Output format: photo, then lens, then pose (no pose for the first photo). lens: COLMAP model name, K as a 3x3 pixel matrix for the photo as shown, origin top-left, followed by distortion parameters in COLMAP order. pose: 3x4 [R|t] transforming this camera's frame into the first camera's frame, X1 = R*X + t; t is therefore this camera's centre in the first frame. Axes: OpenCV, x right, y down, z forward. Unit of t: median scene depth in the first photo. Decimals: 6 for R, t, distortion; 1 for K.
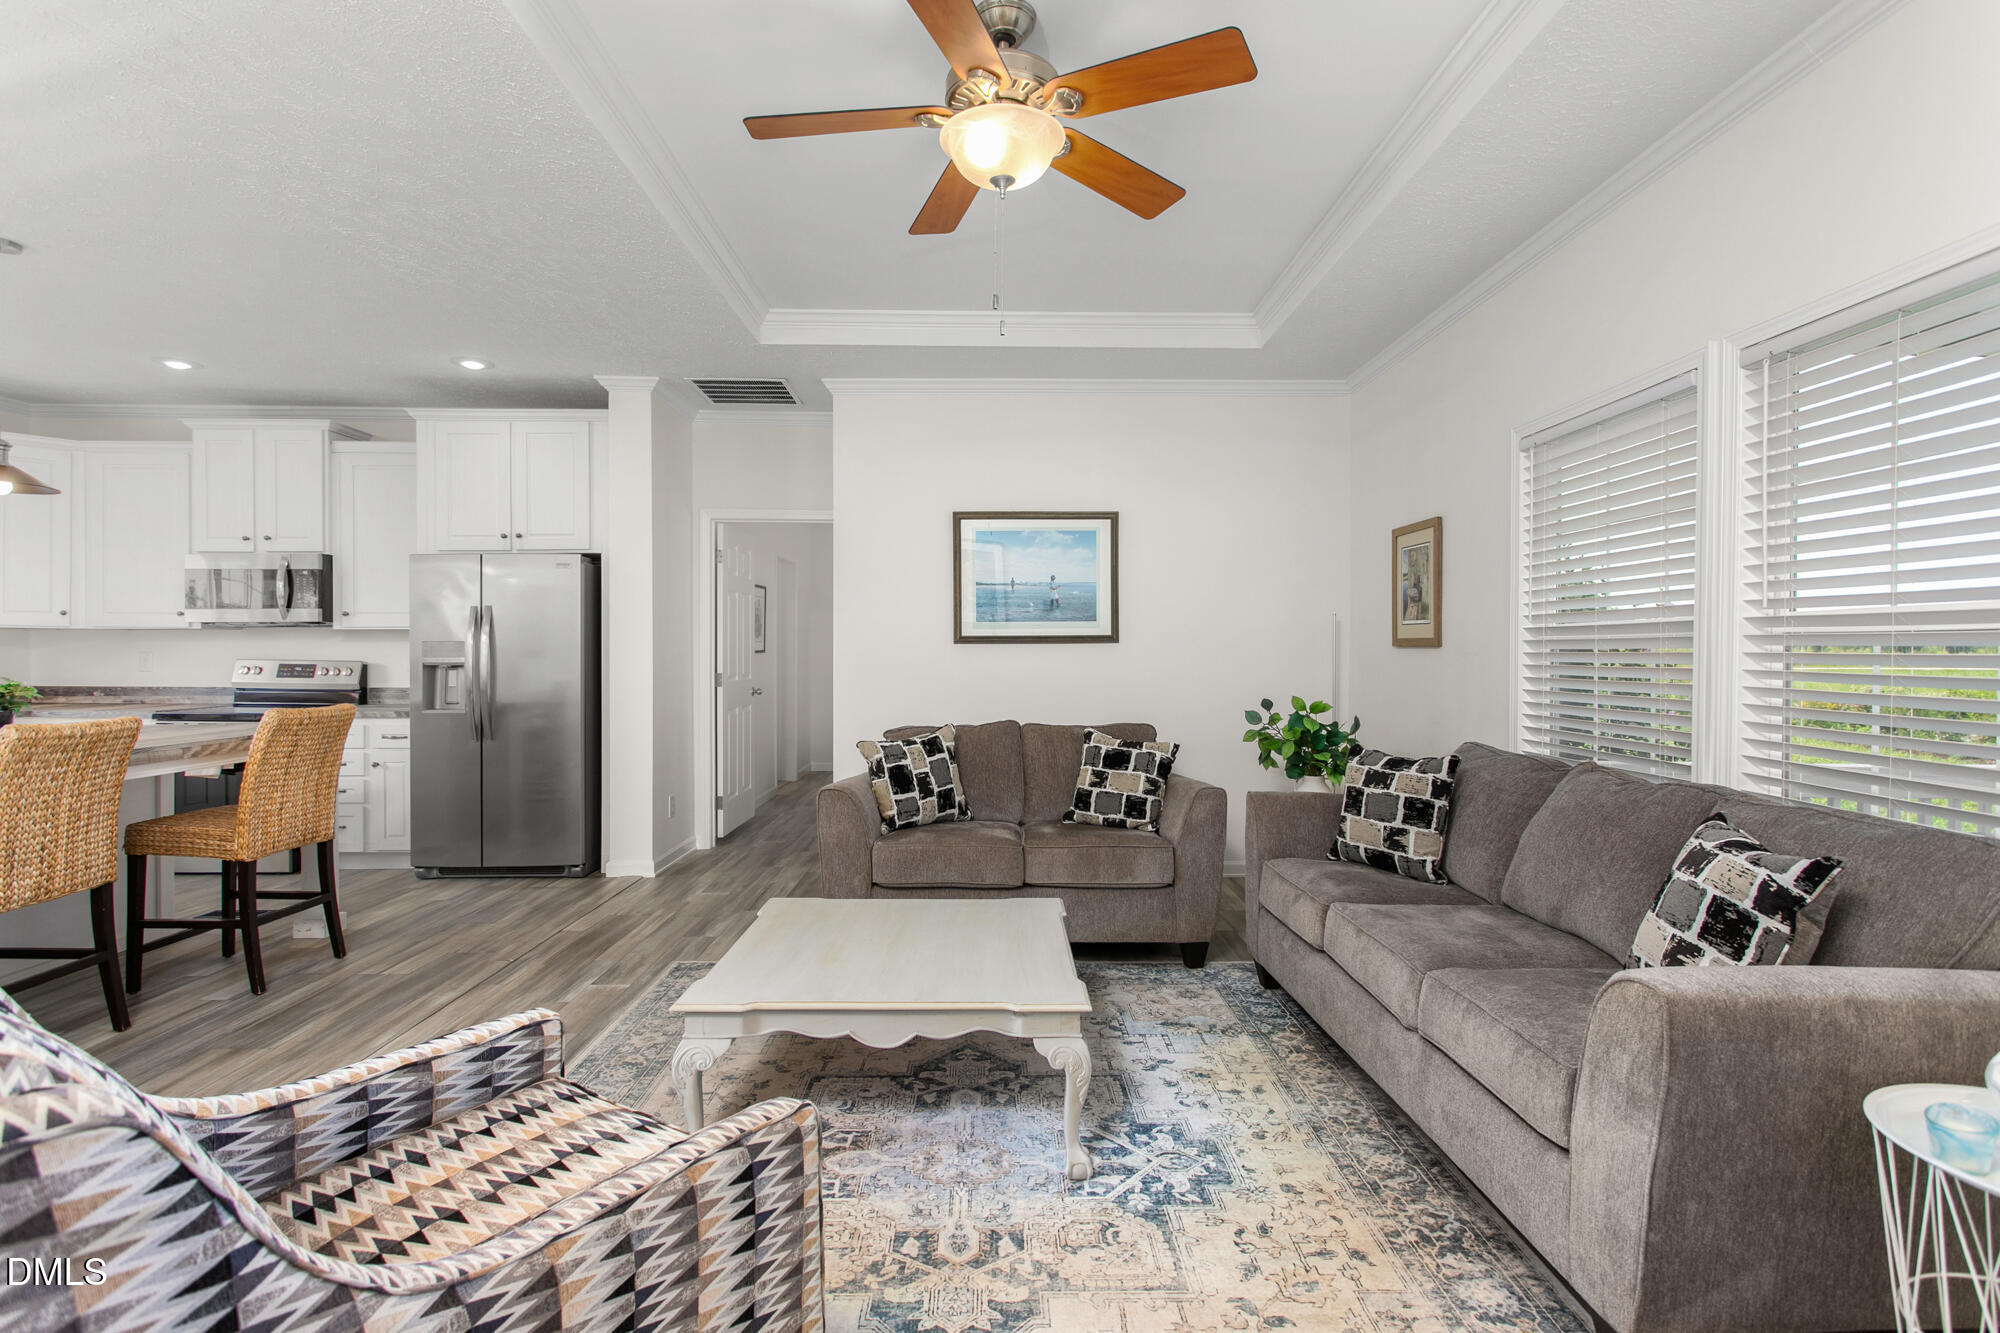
lens RADIAL K [[960.3, 0, 1000.1], [0, 960.3, 657.8], [0, 0, 1]] dist [0.000887, 0.001818]
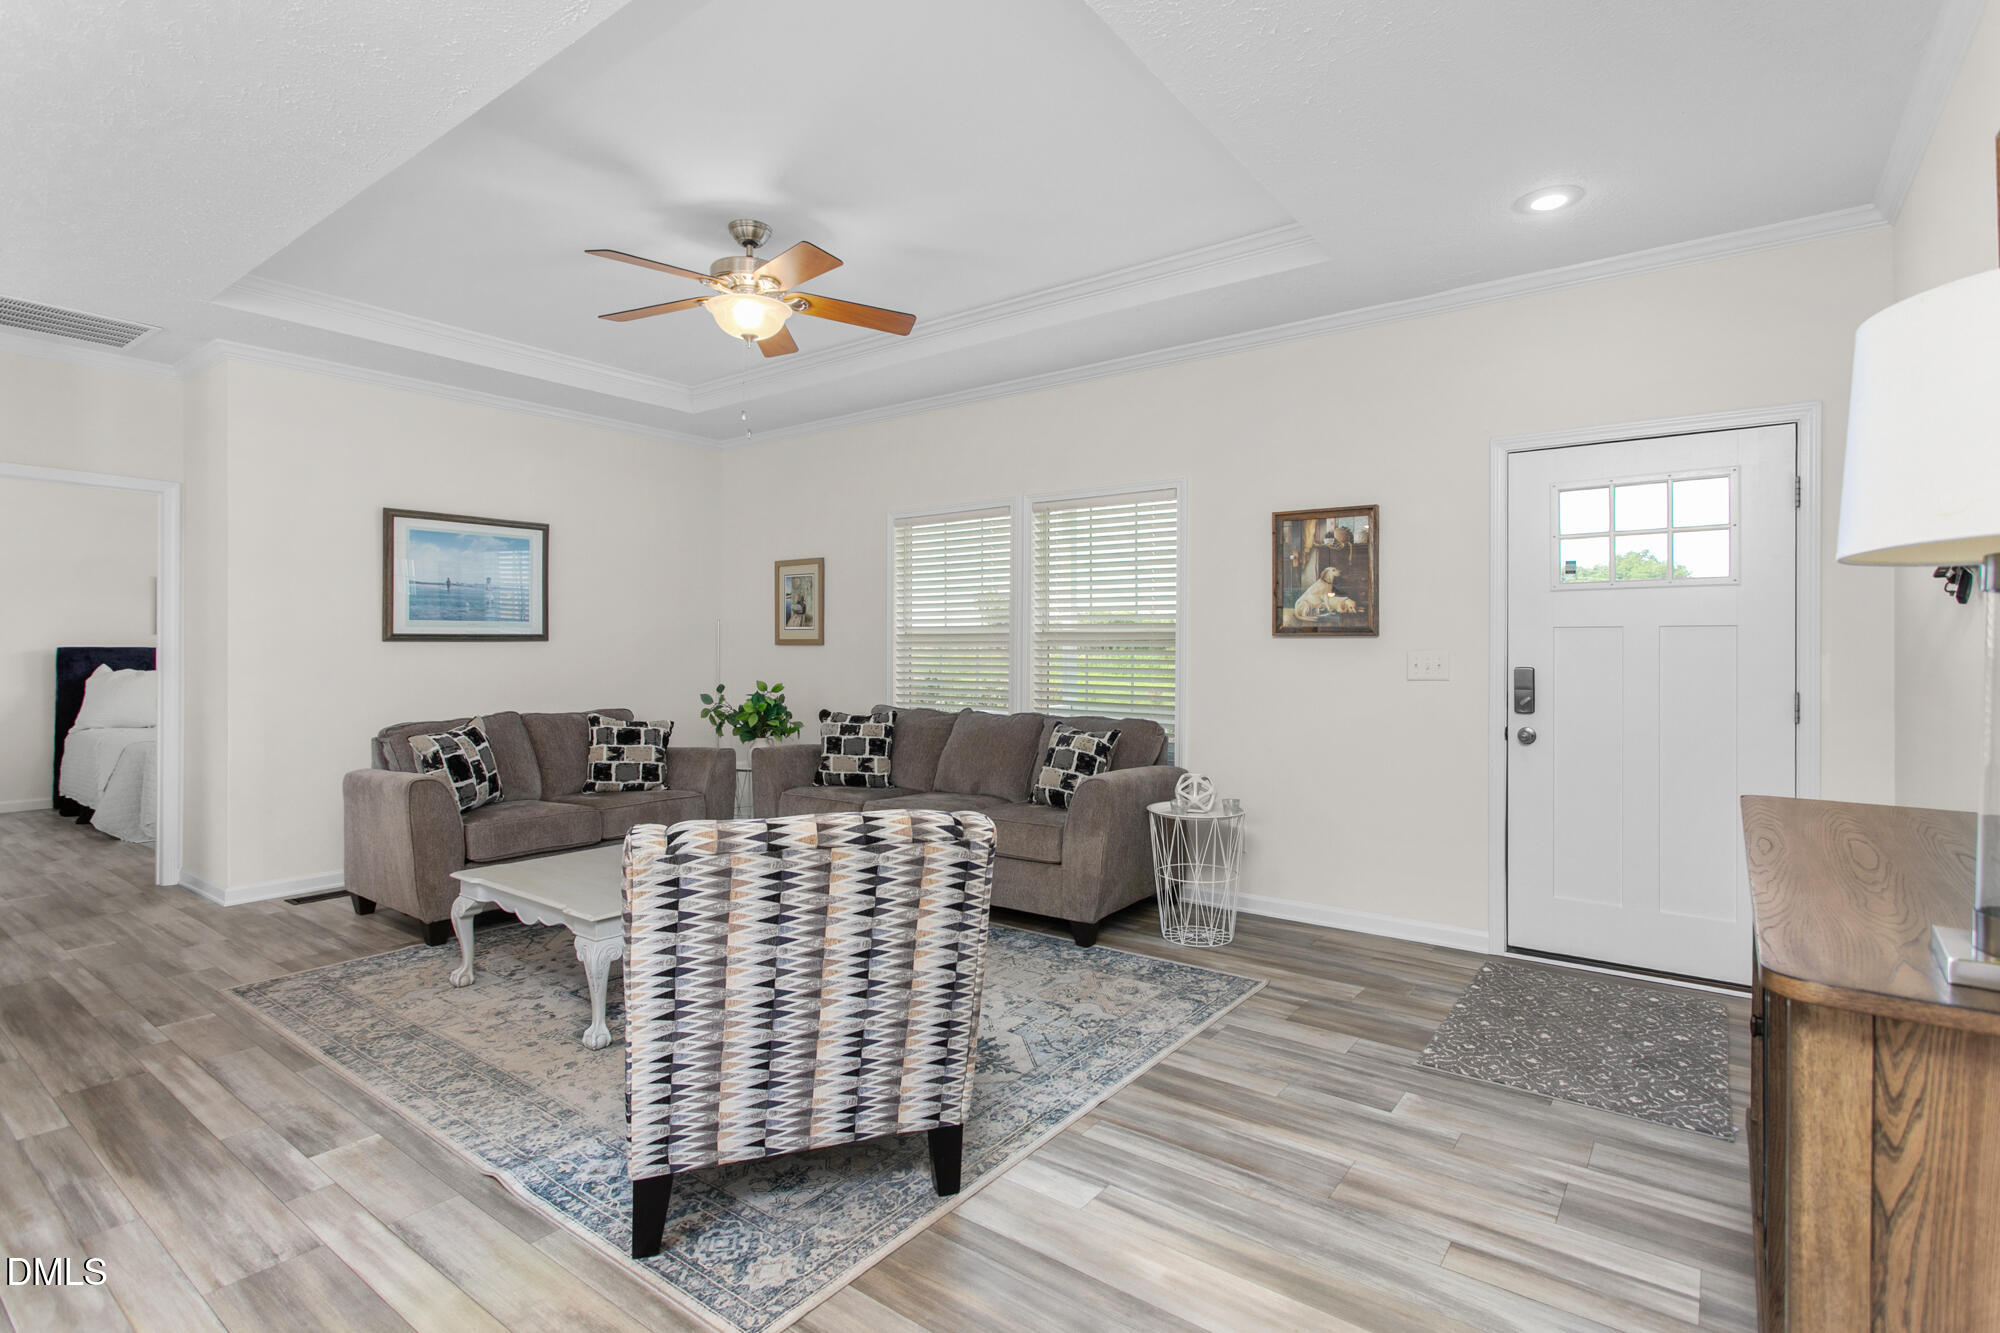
lens RADIAL K [[960.3, 0, 1000.1], [0, 960.3, 657.8], [0, 0, 1]] dist [0.000887, 0.001818]
pose [[0.624919, -0.009617, 0.780631, -0.554732], [0.006163, 0.999954, 0.007386, -0.001682], [-0.780666, 0.000195, 0.624949, -0.146667]]
